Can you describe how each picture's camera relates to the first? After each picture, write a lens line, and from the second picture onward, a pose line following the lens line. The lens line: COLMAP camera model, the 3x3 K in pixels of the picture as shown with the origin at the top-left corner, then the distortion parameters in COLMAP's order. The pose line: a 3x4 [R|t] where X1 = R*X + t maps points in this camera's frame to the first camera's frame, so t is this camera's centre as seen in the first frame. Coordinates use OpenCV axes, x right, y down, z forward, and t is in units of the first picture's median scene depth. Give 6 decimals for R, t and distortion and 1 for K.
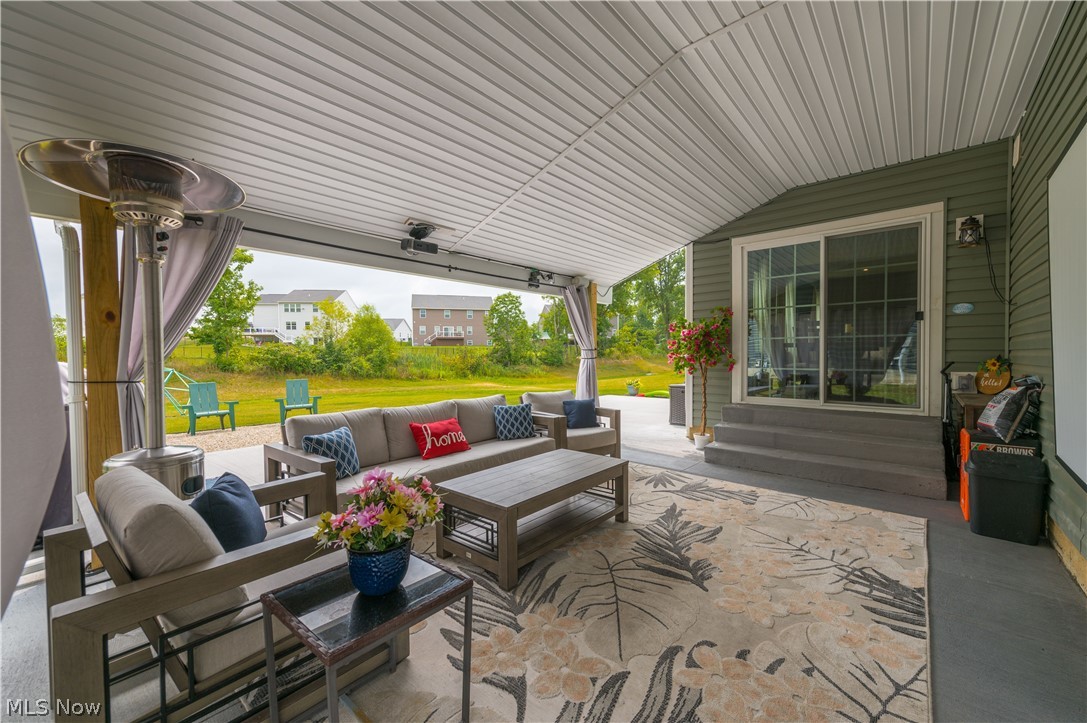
lens RADIAL K [[428.8, 0, 543.7], [0, 428.8, 365.9], [0, 0, 1]] dist [0.011418, -0.002944]
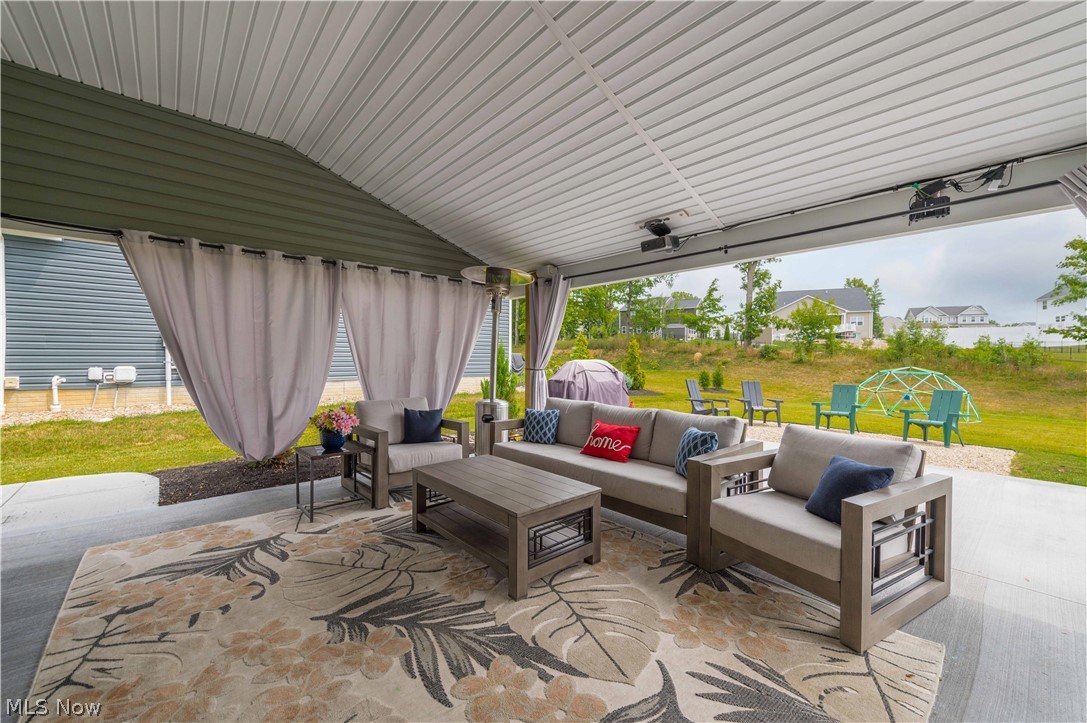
lens RADIAL K [[428.8, 0, 560.9], [0, 428.8, 353.4], [0, 0, 1]] dist [0.011418, -0.002944]
pose [[-0.103559, -0.002607, -0.994620, 1.085750], [-0.034381, 0.999408, 0.000961, -0.043408], [0.994029, 0.034296, -0.103588, 1.413617]]
